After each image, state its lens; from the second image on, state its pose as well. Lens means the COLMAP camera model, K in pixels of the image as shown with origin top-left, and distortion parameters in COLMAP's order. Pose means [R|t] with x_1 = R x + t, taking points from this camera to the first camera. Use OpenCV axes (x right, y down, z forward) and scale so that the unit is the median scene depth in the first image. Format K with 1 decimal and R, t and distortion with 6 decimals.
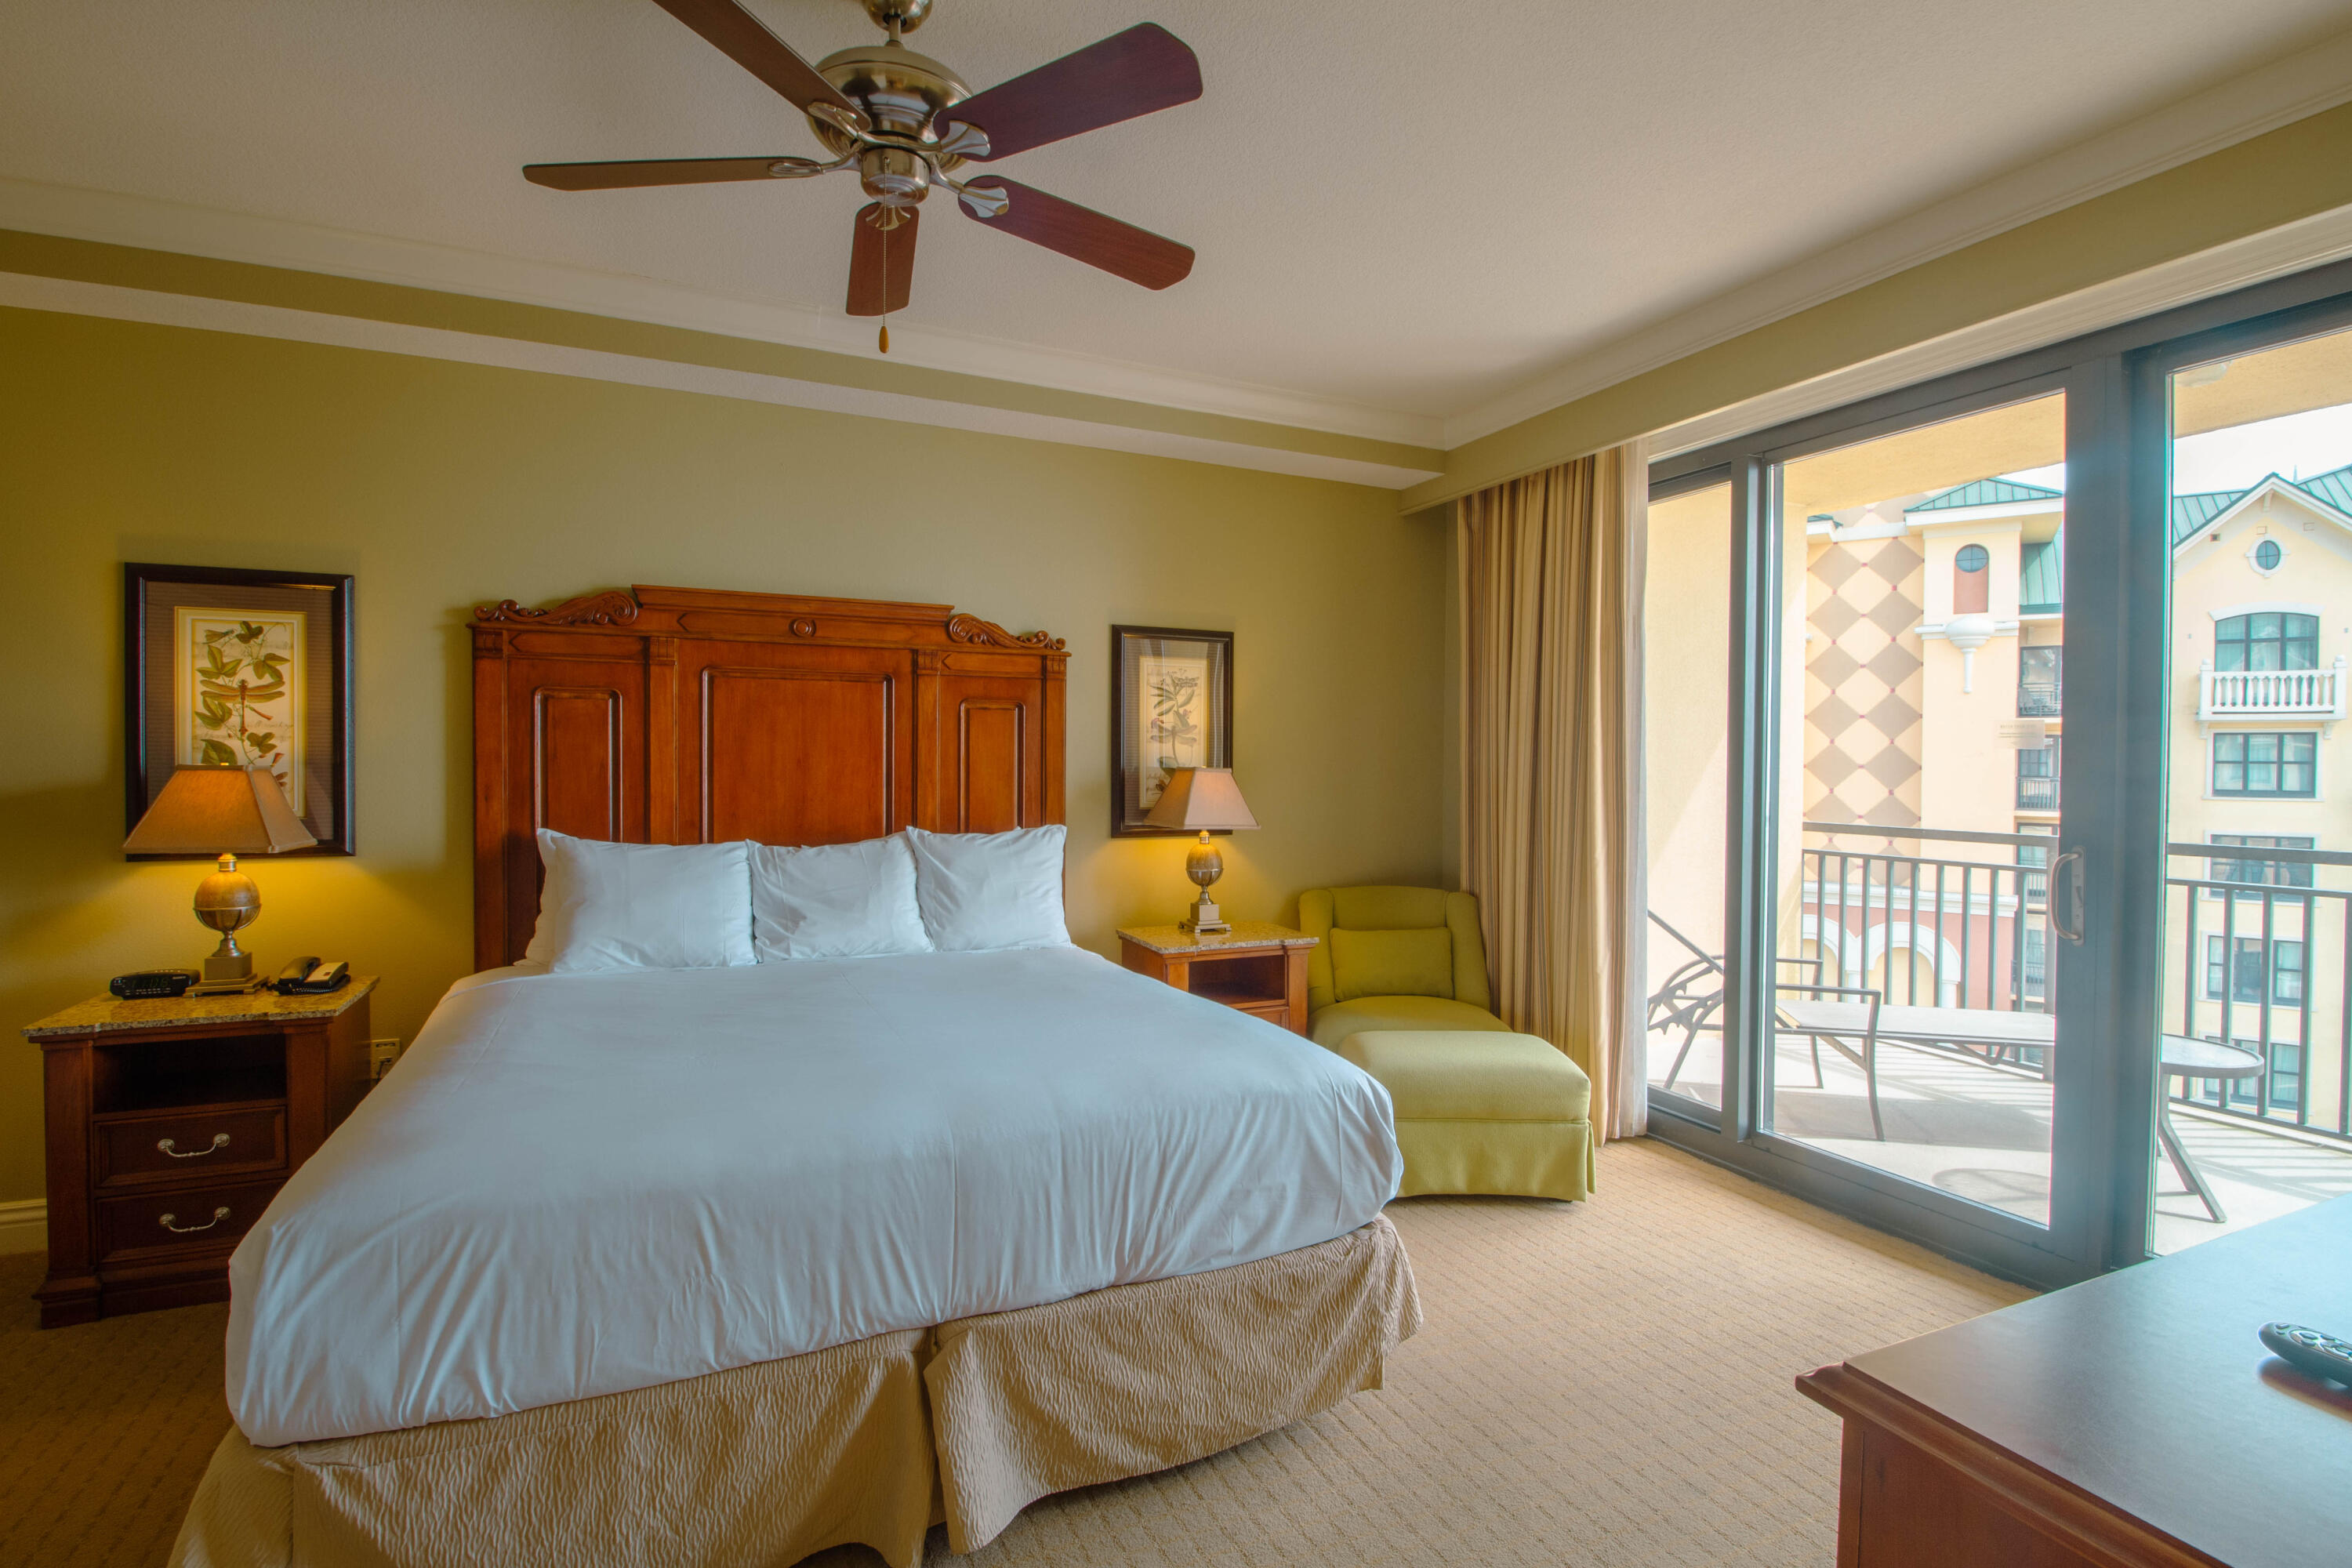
lens RADIAL K [[1087.5, 0, 1181.0], [0, 1087.5, 776.2], [0, 0, 1]] dist [0.002347, -0.014573]
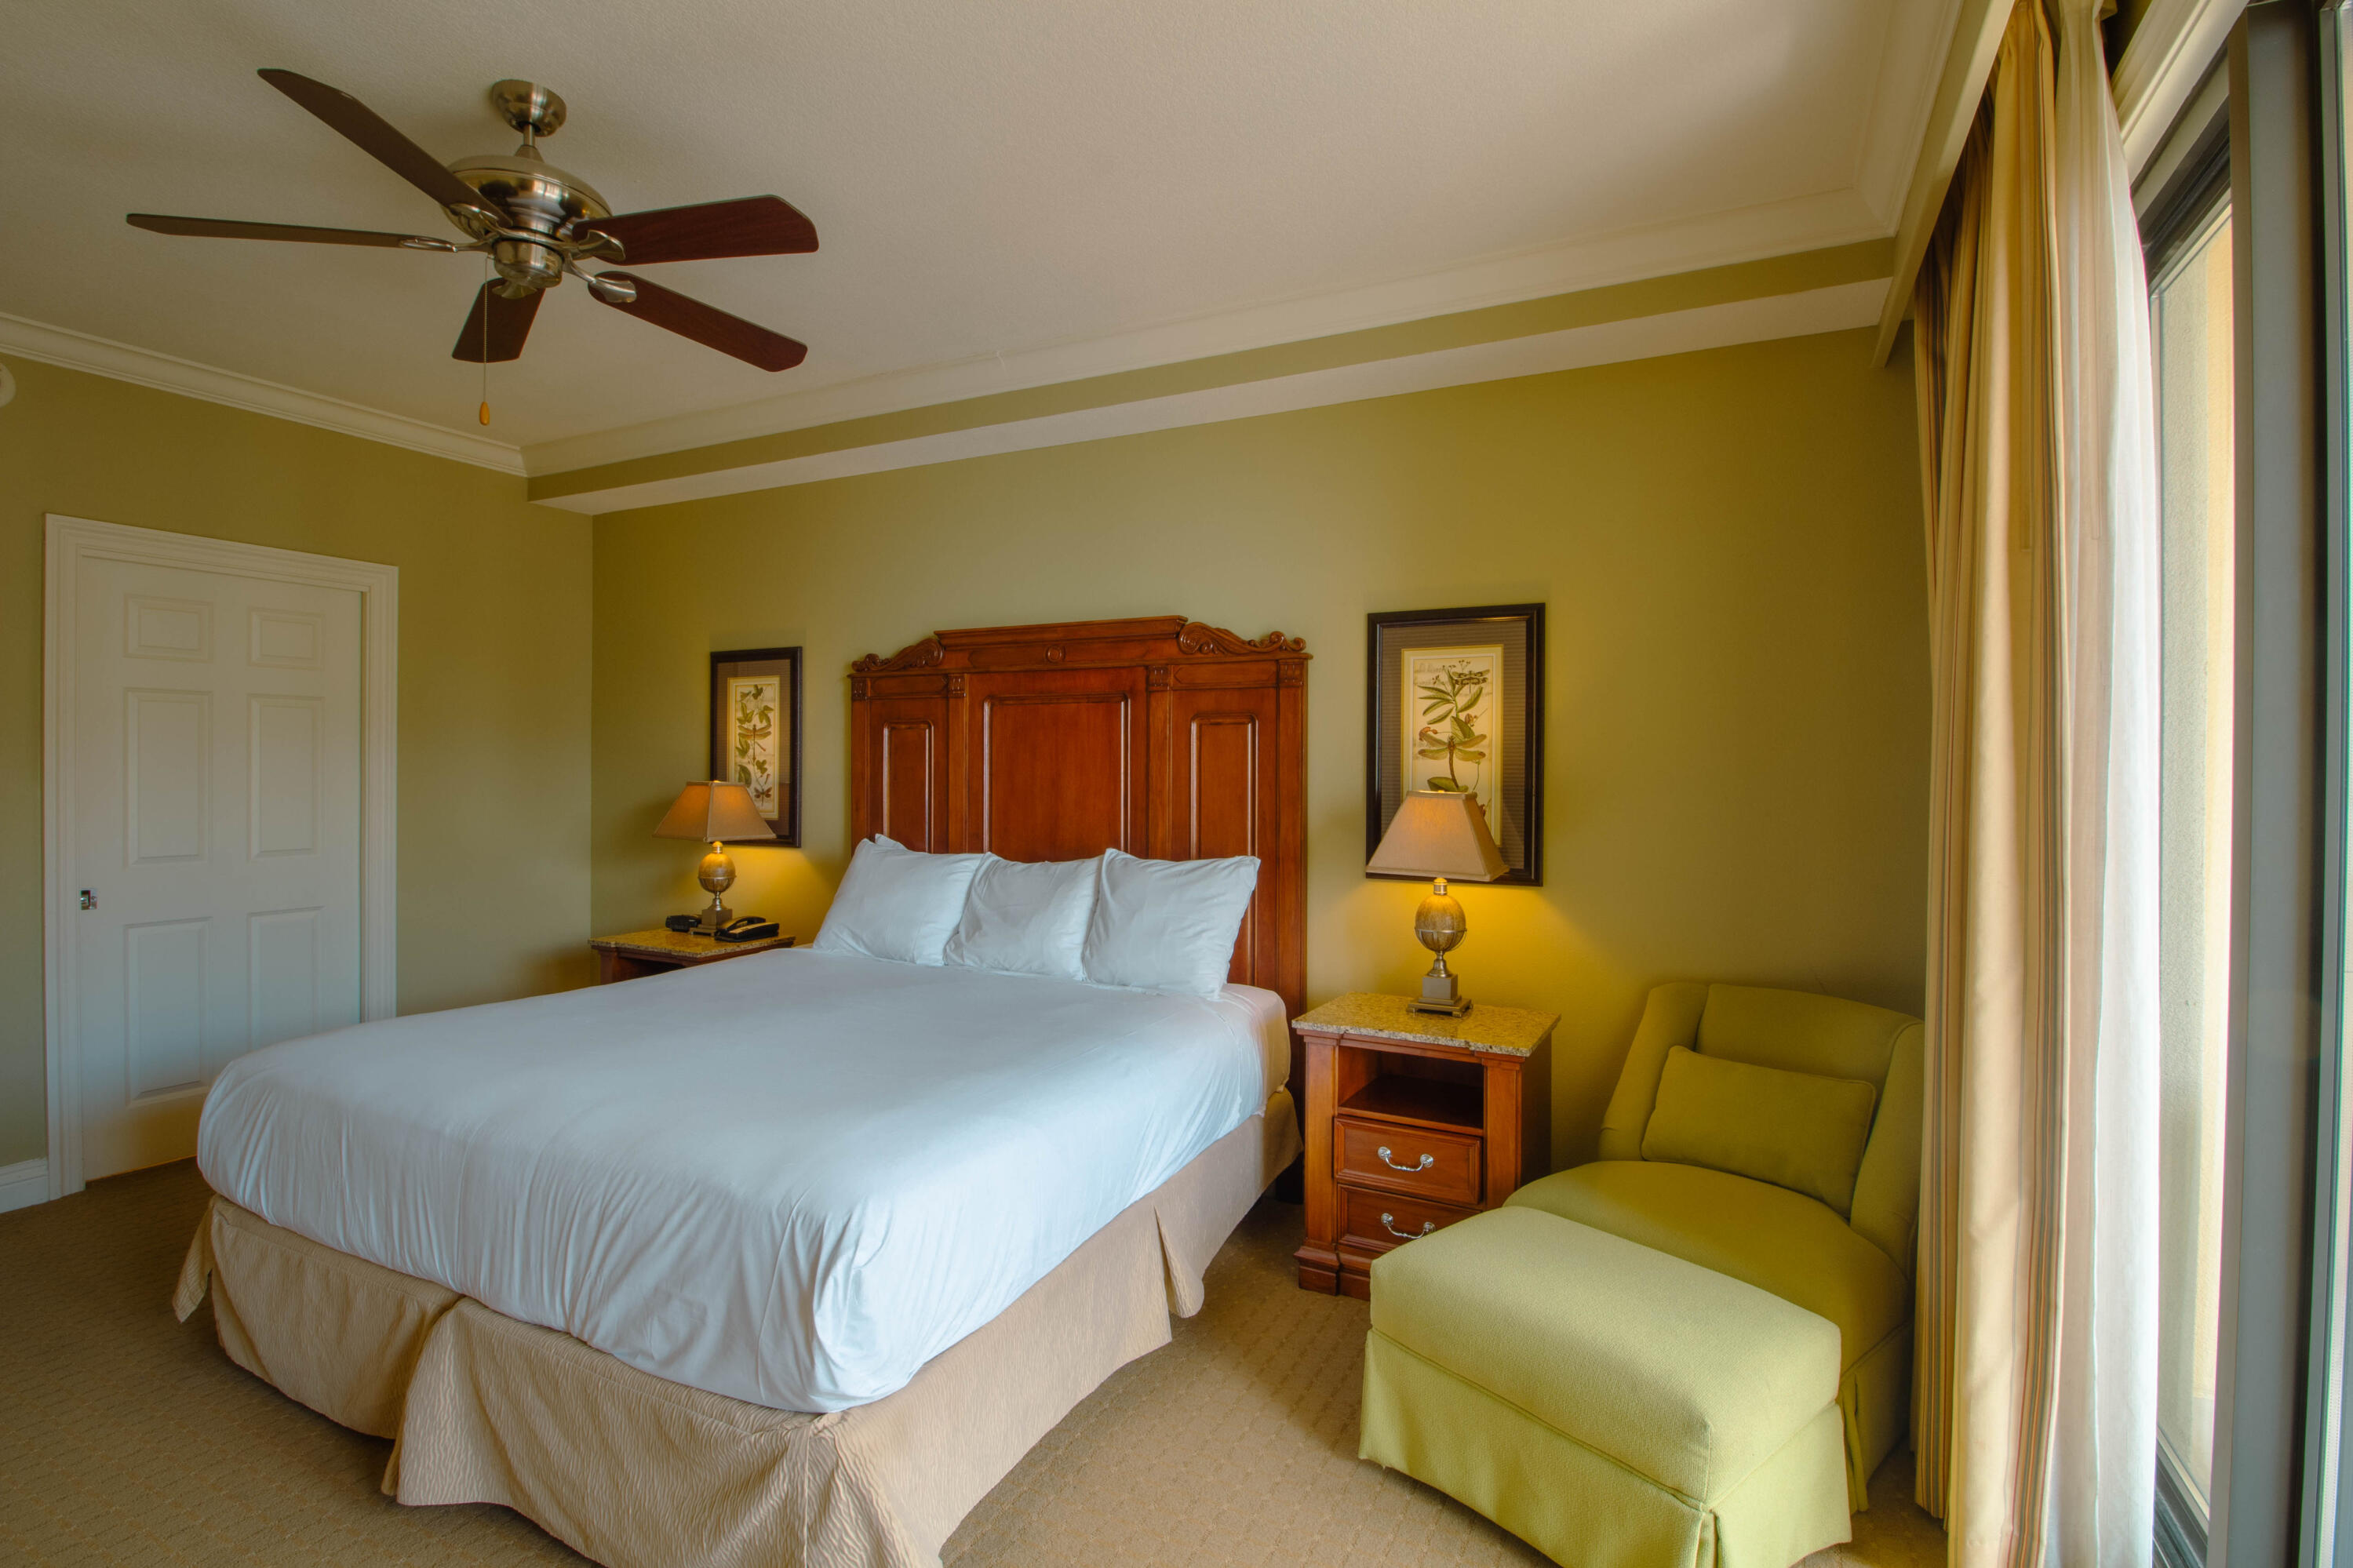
lens RADIAL K [[1087.8, 0, 1181.5], [0, 1087.8, 776.2], [0, 0, 1]] dist [0.002347, -0.014573]
pose [[0.621573, 0.000673, -0.783356, 0.591271], [-0.014863, 0.999830, -0.010934, -0.009607], [0.783215, 0.018439, 0.621477, 0.479200]]
